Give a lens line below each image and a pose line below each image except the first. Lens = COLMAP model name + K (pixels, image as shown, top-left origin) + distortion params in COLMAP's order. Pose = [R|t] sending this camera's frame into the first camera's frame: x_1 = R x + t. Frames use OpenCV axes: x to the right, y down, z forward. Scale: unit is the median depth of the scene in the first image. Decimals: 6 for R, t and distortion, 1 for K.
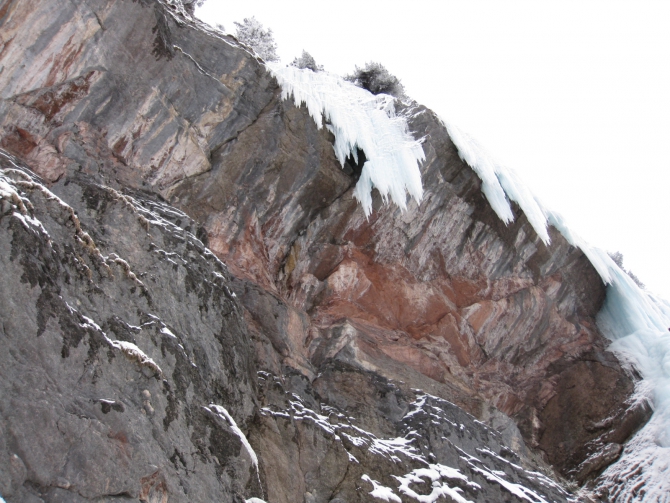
lens RADIAL K [[720.2, 0, 335.0], [0, 720.2, 251.5], [0, 0, 1]] dist [-0.165632, 0.104780]
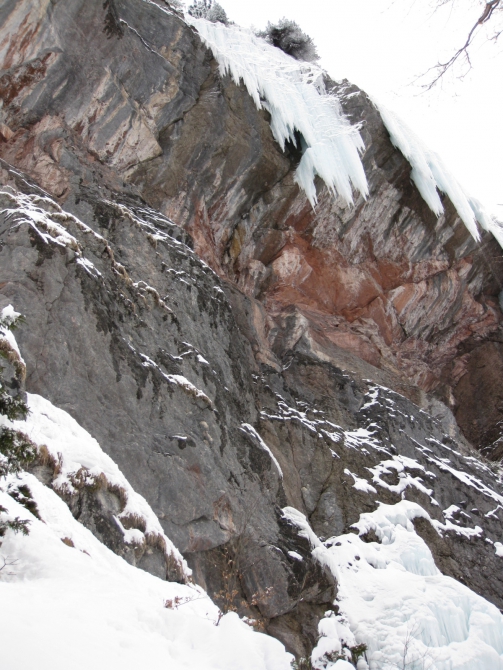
lens RADIAL K [[720.2, 0, 251.5], [0, 720.2, 335.0], [0, 0, 1]] dist [-0.165632, 0.104780]
pose [[0.995946, 0.021304, 0.087396, -0.164004], [-0.039480, 0.976501, 0.211865, -0.104151], [-0.080828, -0.214457, 0.973383, -0.054007]]
